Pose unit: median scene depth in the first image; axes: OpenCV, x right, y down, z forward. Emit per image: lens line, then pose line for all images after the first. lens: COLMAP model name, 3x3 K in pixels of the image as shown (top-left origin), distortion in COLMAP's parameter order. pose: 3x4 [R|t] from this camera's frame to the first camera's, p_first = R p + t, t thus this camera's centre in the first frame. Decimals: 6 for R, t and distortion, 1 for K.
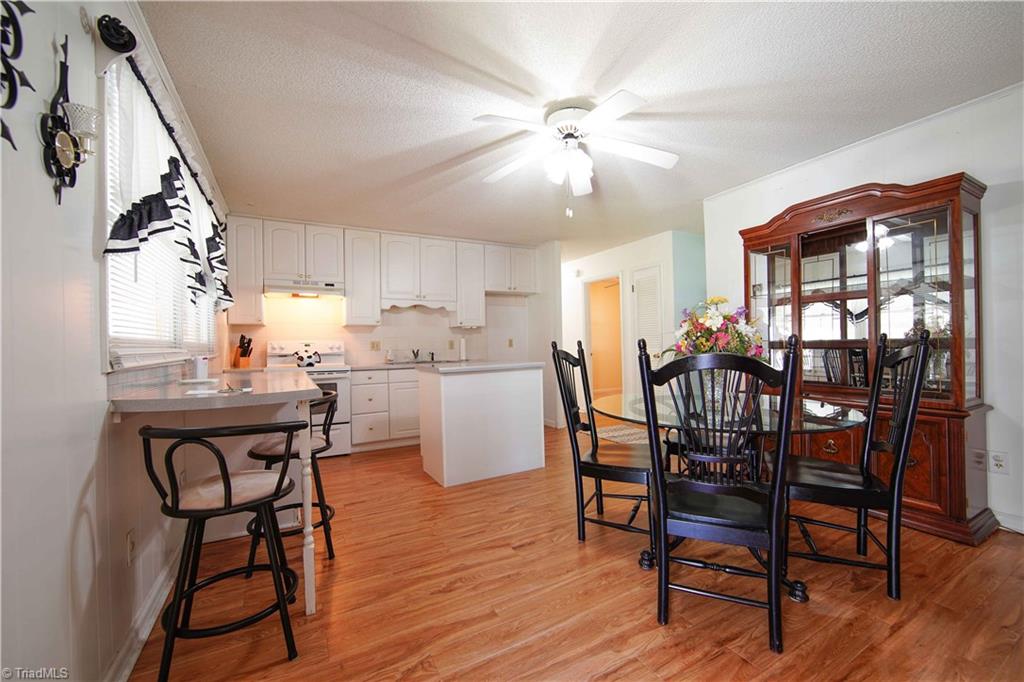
lens RADIAL K [[409.3, 0, 515.6], [0, 409.3, 343.9], [0, 0, 1]] dist [-0.006436, 0.000356]
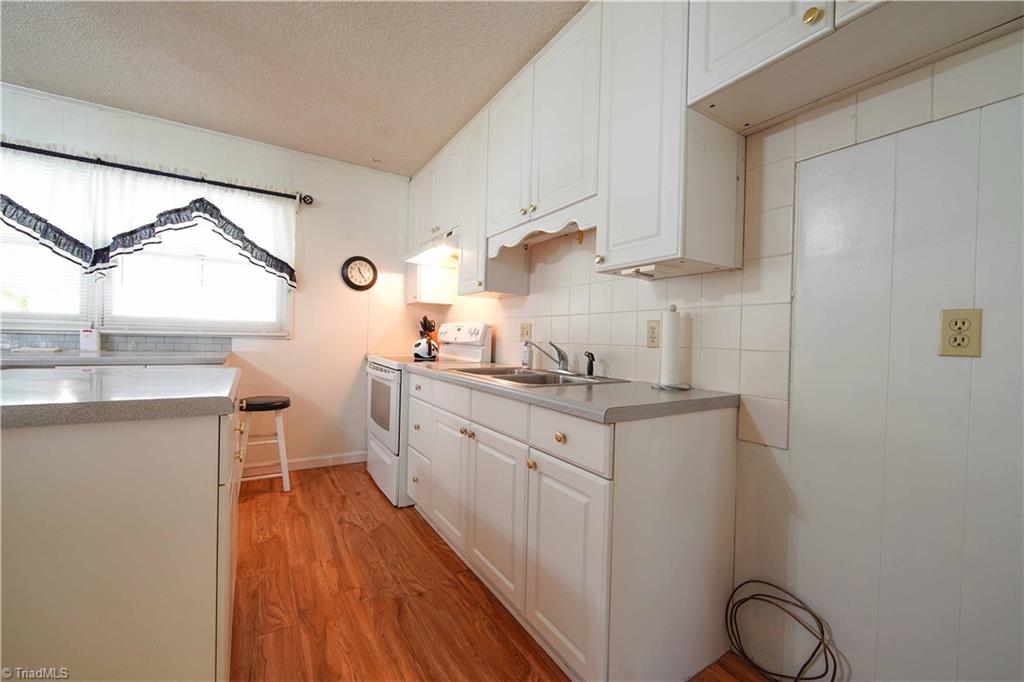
lens RADIAL K [[409.3, 0, 515.6], [0, 409.3, 343.9], [0, 0, 1]] dist [-0.006436, 0.000356]
pose [[0.058623, 0.035332, -0.997655, 0.294083], [-0.026472, 0.999077, 0.033827, 0.003676], [0.997929, 0.024426, 0.059504, 1.638557]]
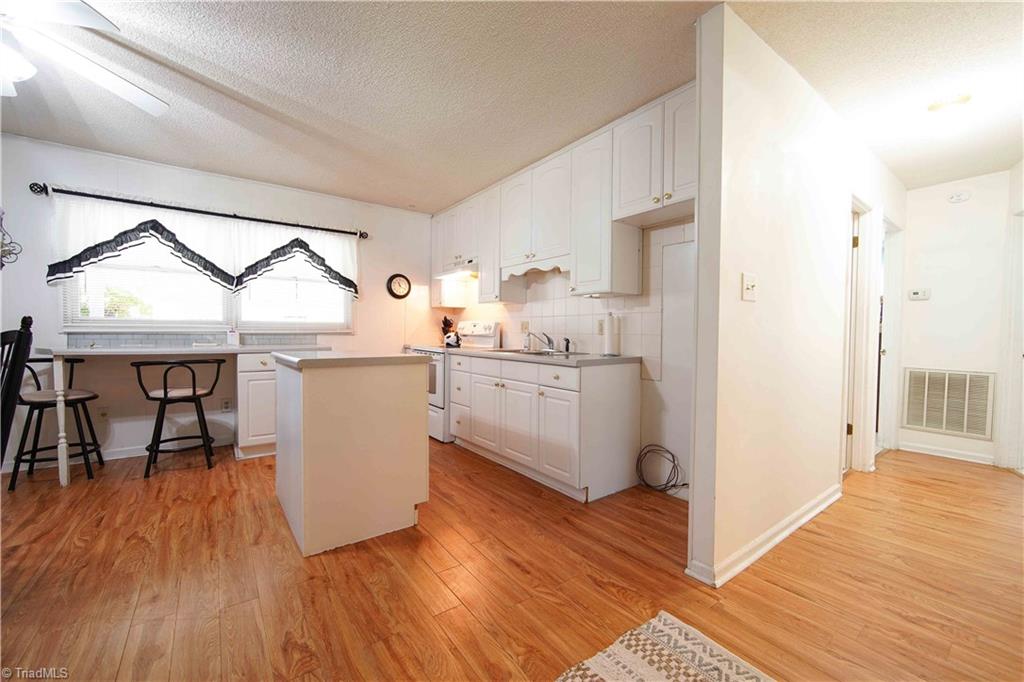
lens RADIAL K [[409.3, 0, 515.6], [0, 409.3, 343.9], [0, 0, 1]] dist [-0.006436, 0.000356]
pose [[0.132664, 0.050682, -0.989864, 0.768794], [-0.009075, 0.998712, 0.049918, -0.003864], [0.991120, 0.002360, 0.132953, 1.500242]]
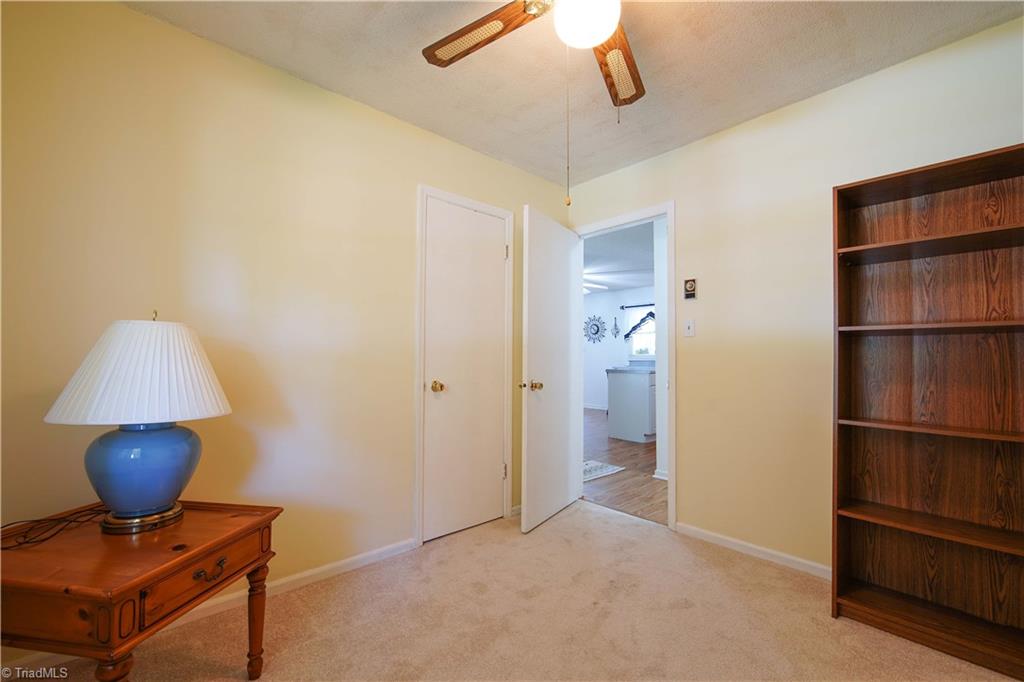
lens RADIAL K [[409.3, 0, 515.6], [0, 409.3, 343.9], [0, 0, 1]] dist [-0.006436, 0.000356]
pose [[-0.974754, 0.006497, -0.223186, 0.925924], [0.014917, 0.999238, -0.036062, 0.006172], [0.222782, -0.038481, -0.974109, 3.028599]]
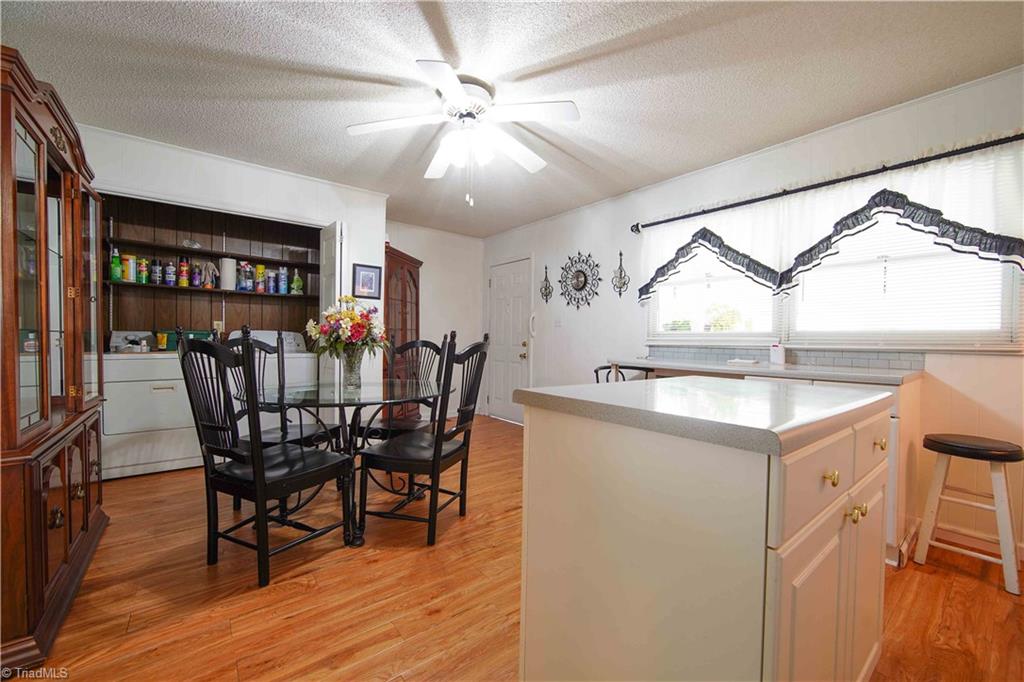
lens RADIAL K [[409.3, 0, 515.6], [0, 409.3, 343.9], [0, 0, 1]] dist [-0.006436, 0.000356]
pose [[-0.986435, 0.011156, -0.163773, 0.153482], [0.009184, 0.999876, 0.012794, 0.006468], [0.163895, 0.011116, -0.986415, 1.643505]]
